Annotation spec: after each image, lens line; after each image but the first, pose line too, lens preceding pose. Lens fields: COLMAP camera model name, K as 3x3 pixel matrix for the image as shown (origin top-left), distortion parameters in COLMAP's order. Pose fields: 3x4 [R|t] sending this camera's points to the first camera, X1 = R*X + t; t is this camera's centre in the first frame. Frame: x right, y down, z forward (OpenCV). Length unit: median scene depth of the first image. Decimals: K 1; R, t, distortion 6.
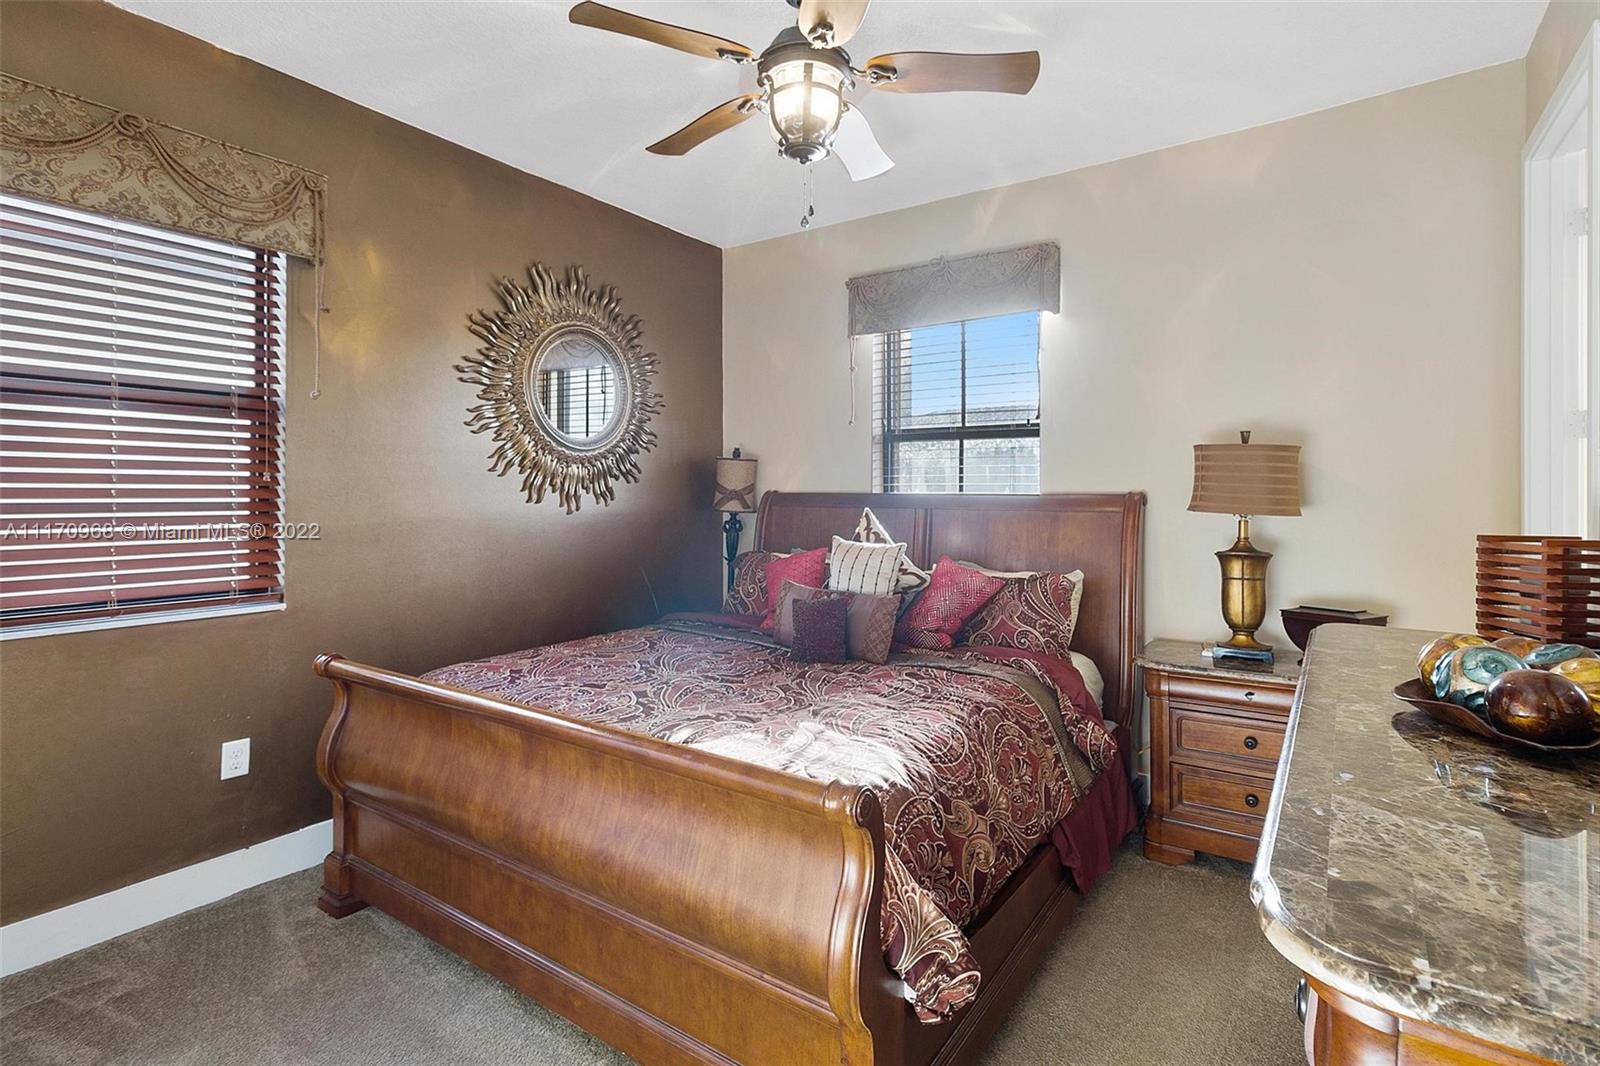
lens RADIAL K [[760.8, 0, 804.9], [0, 760.8, 493.4], [0, 0, 1]] dist [0.001988, 0.000906]
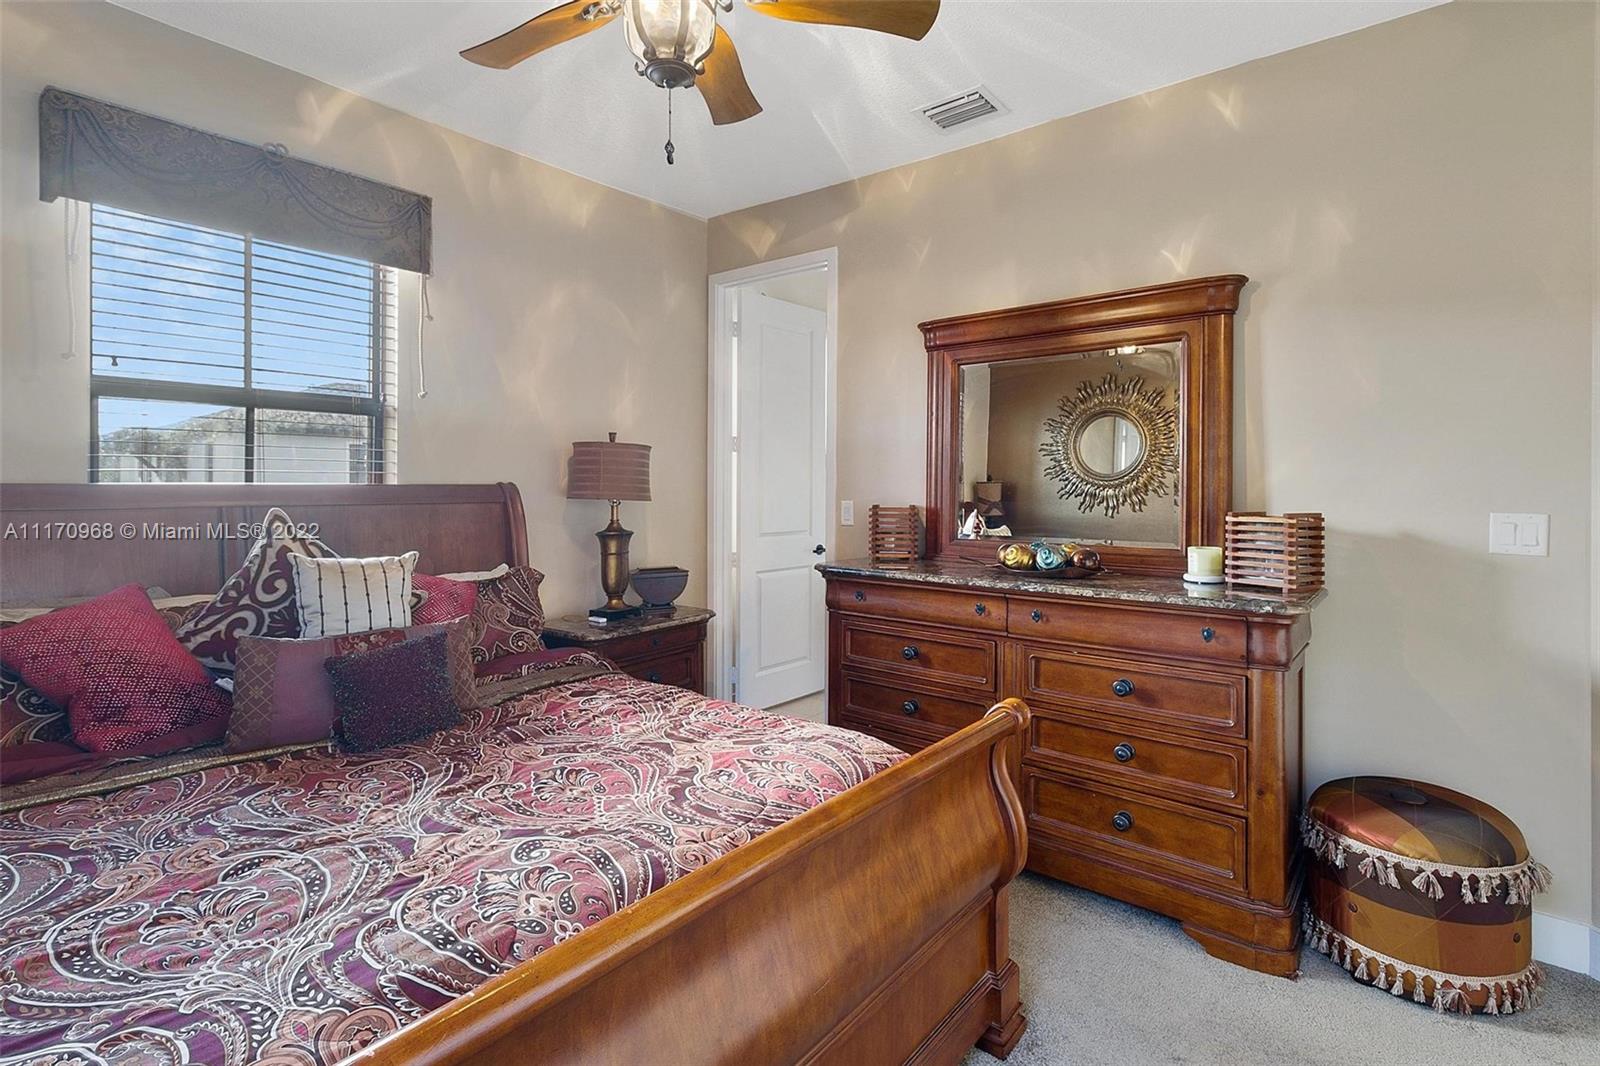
lens RADIAL K [[775.0, 0, 810.4], [0, 775.0, 496.0], [0, 0, 1]] dist [0.006220, -0.000553]
pose [[0.071742, -0.025407, 0.997100, -0.632154], [-0.009136, 0.999617, 0.026128, -0.015916], [-0.997381, -0.010984, 0.071483, 0.579226]]
